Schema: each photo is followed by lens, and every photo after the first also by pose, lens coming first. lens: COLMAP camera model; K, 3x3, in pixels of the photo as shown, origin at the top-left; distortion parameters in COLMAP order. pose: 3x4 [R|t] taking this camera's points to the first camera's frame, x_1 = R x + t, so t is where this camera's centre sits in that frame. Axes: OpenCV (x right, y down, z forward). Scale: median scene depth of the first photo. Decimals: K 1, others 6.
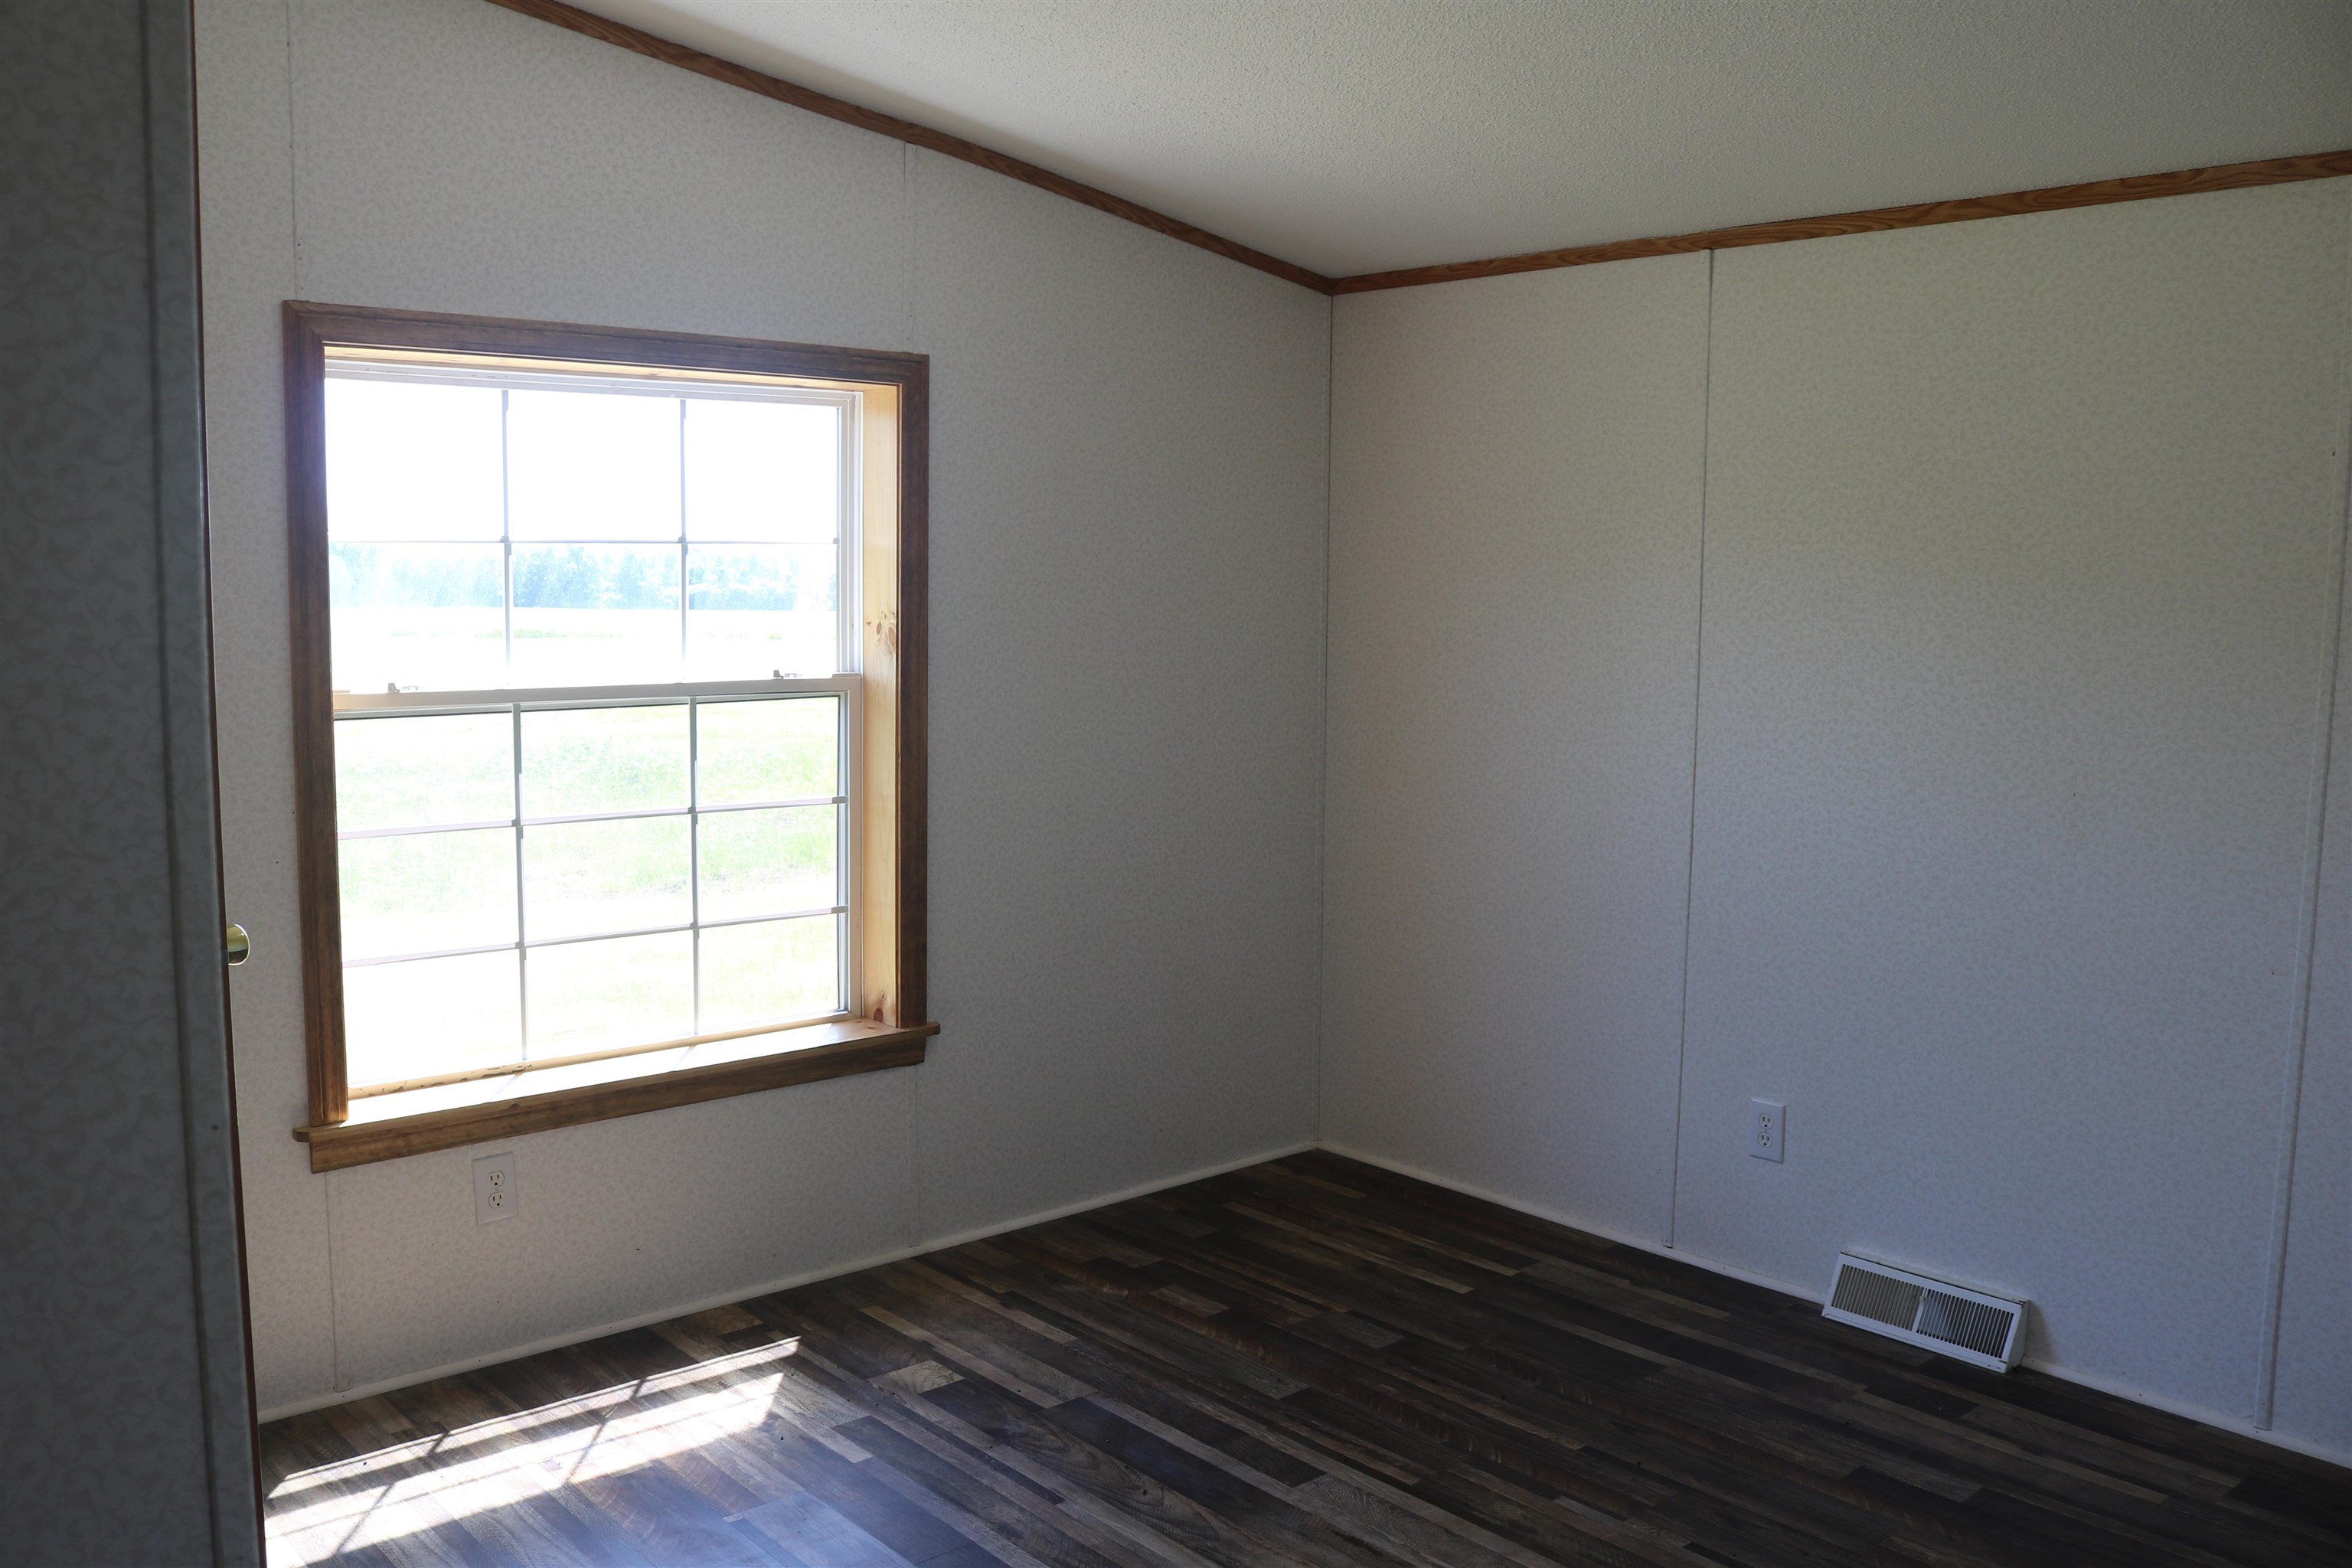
lens RADIAL K [[1937.9, 0, 1179.2], [0, 1937.9, 776.5], [0, 0, 1]] dist [-0.161479, 0.132542]
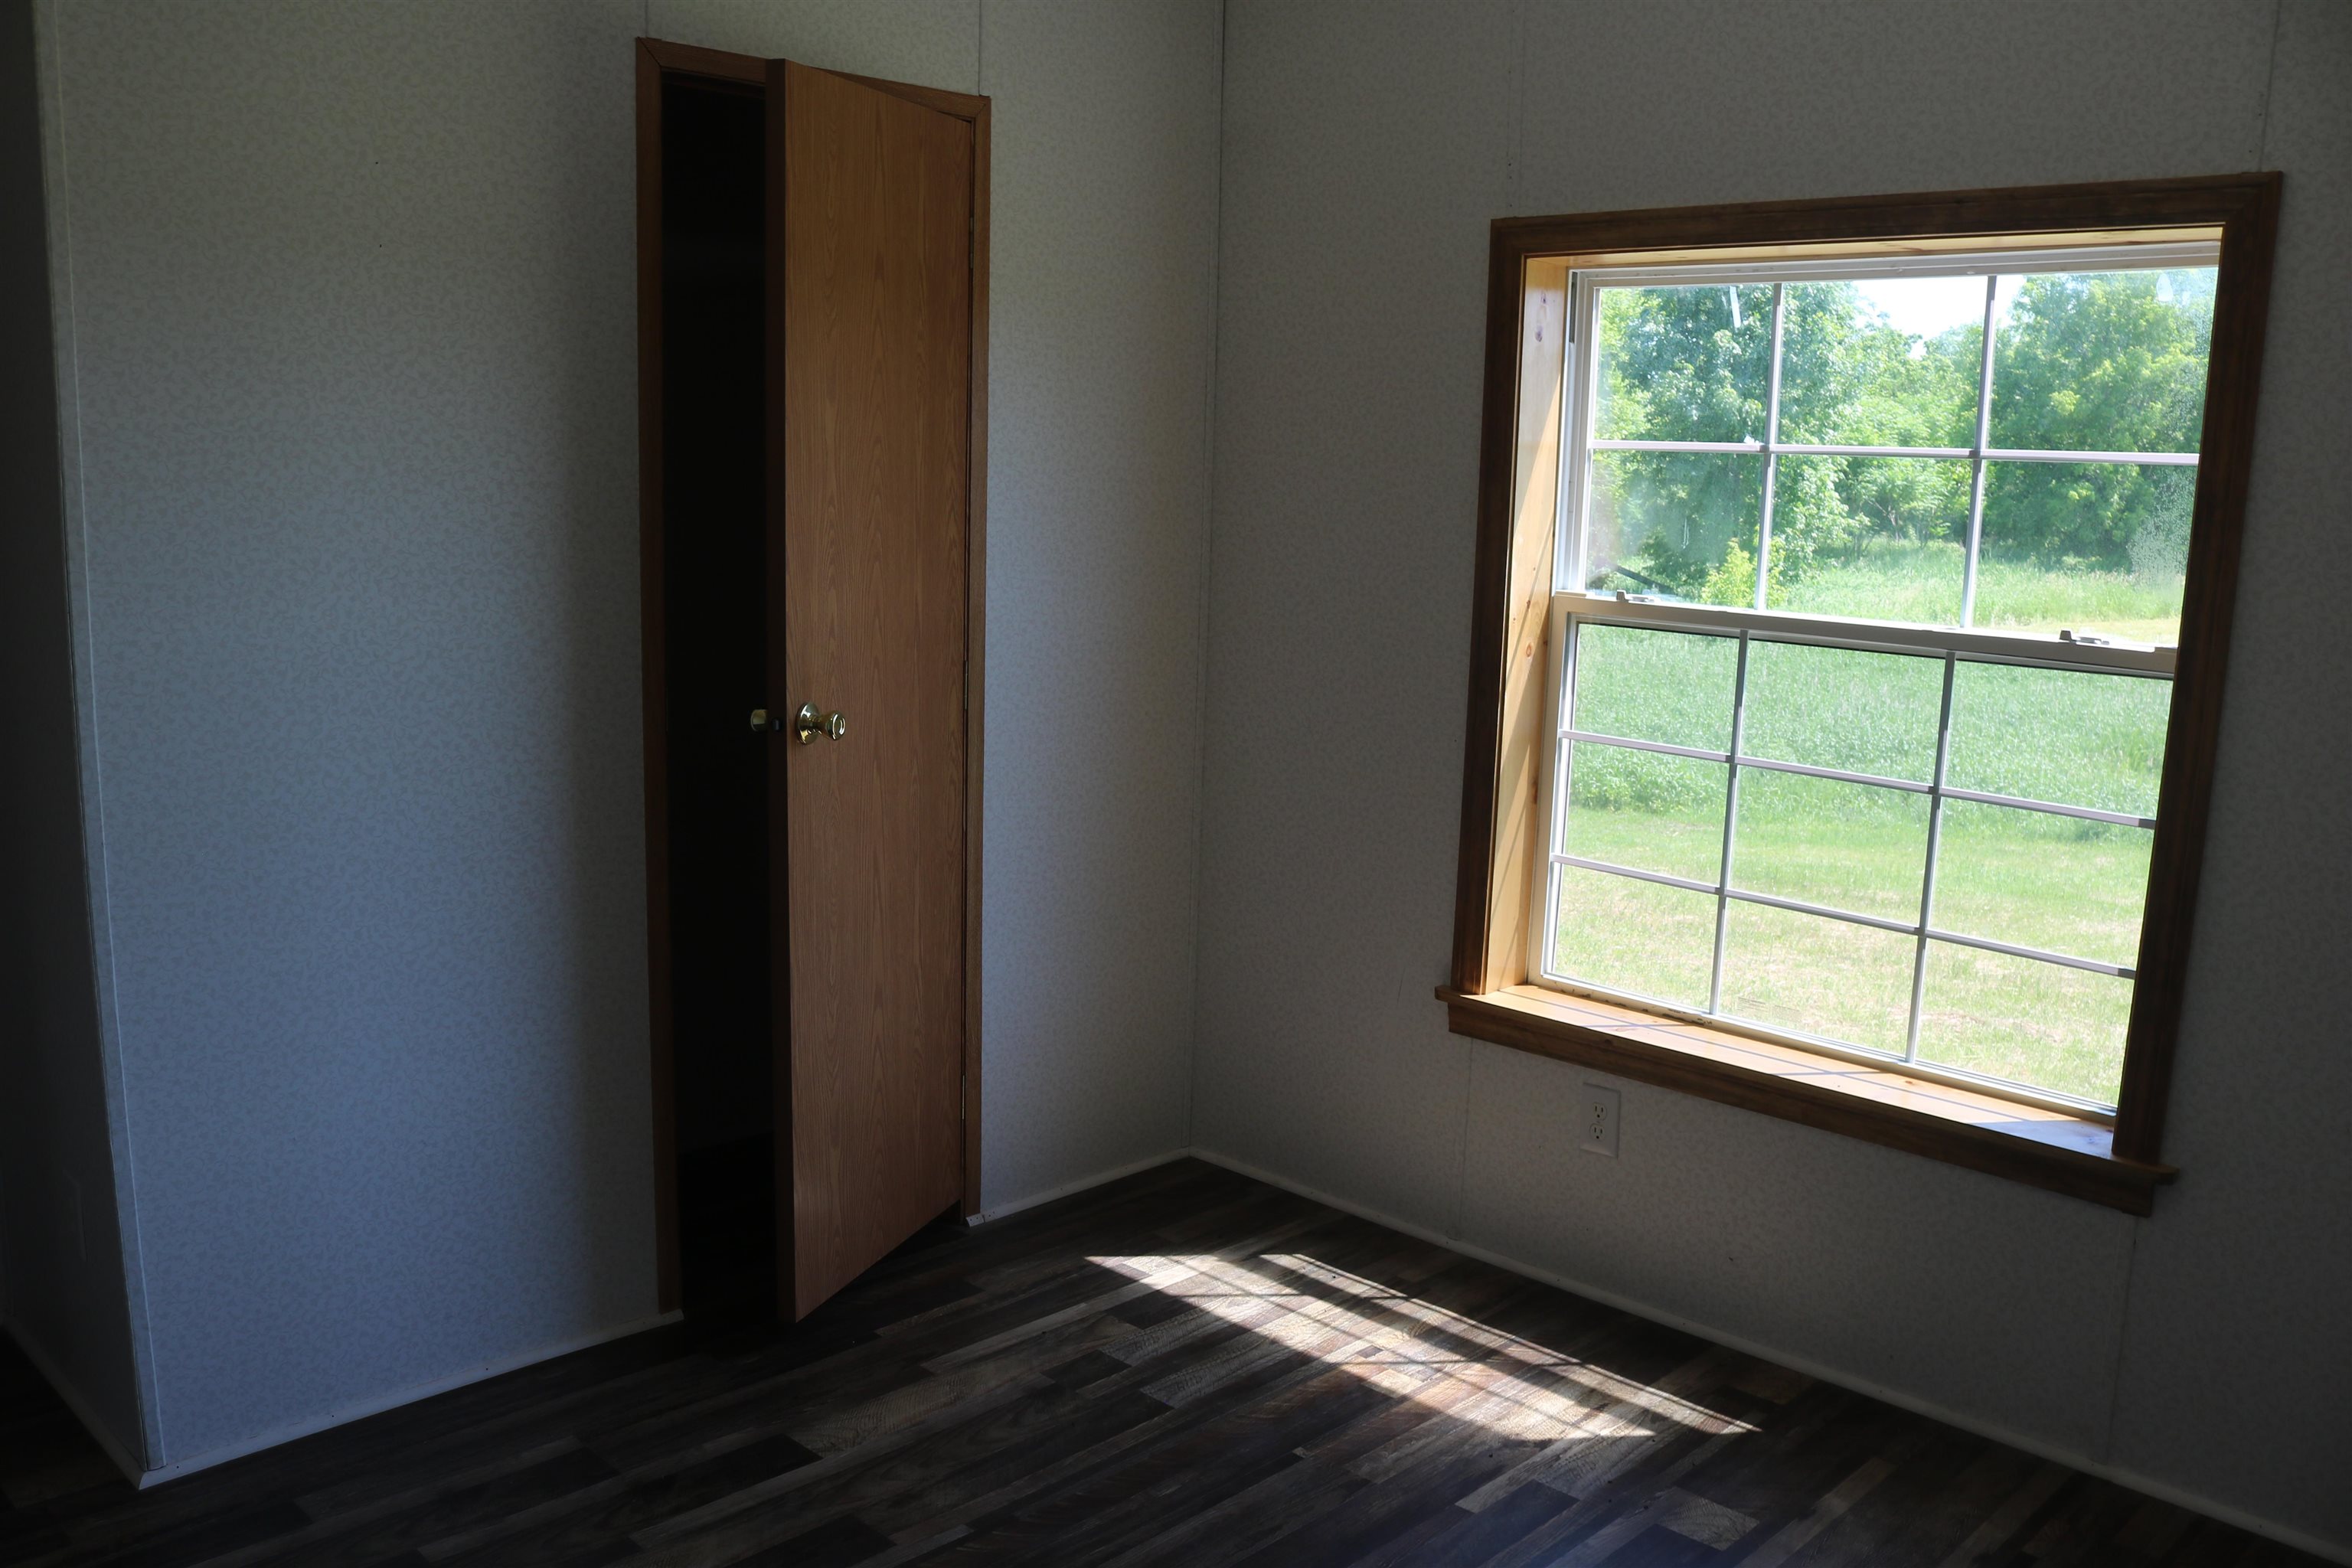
lens RADIAL K [[1937.9, 0, 1177.8], [0, 1937.9, 795.3], [0, 0, 1]] dist [-0.161479, 0.132542]
pose [[0.071743, 0.158586, -0.984735, 0.559254], [-0.135919, 0.979624, 0.147860, -0.060574], [0.988119, 0.123236, 0.091836, 0.674575]]
